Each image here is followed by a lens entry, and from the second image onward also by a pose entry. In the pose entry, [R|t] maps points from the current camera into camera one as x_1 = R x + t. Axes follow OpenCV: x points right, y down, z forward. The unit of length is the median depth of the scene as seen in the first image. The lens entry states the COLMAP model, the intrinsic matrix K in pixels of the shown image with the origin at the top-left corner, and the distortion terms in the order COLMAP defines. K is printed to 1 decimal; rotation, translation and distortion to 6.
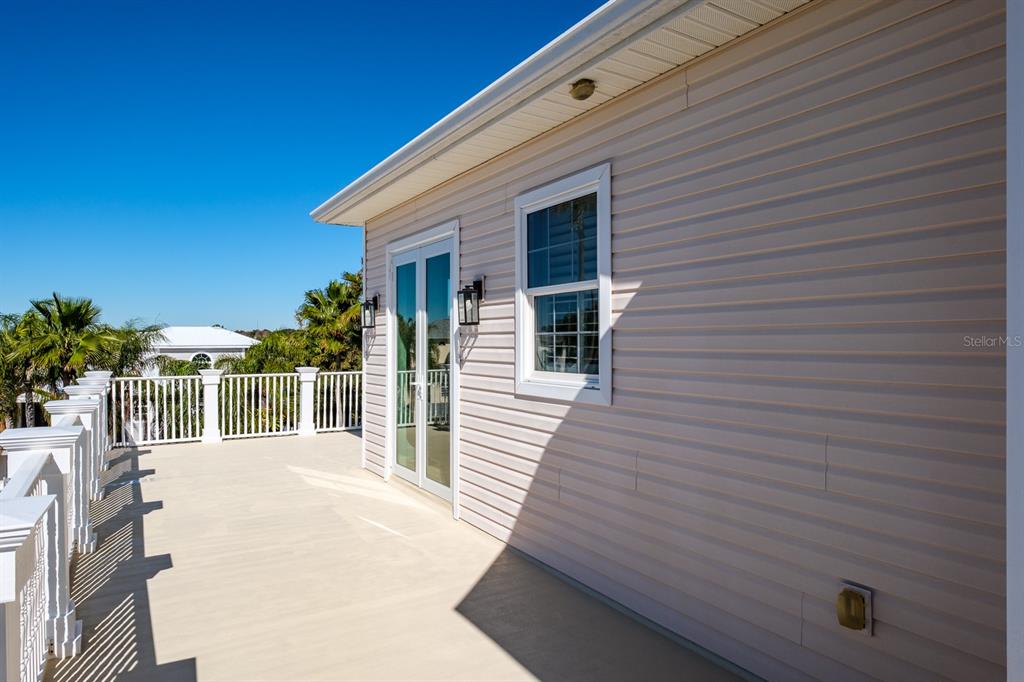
lens RADIAL K [[642.3, 0, 502.4], [0, 642.3, 342.6], [0, 0, 1]] dist [0.003906, 0.001719]
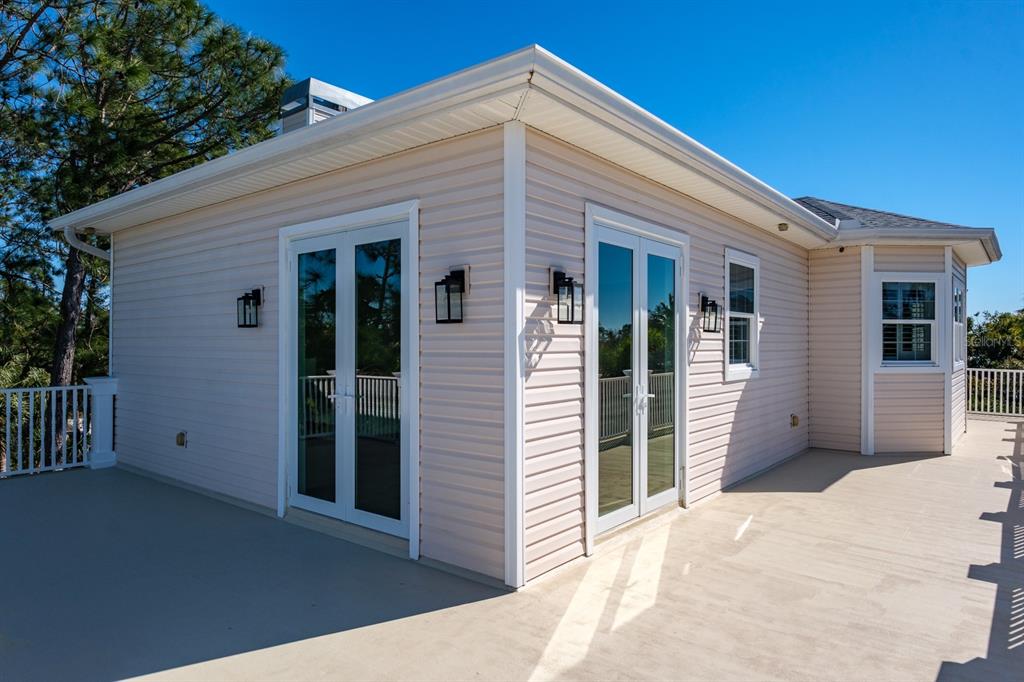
lens RADIAL K [[642.3, 0, 502.4], [0, 642.3, 342.6], [0, 0, 1]] dist [0.003906, 0.001719]
pose [[-0.353199, 0.003423, 0.935542, -0.952245], [0.000471, 0.999994, -0.003481, -0.003610], [-0.935548, -0.000789, -0.353199, 1.620108]]
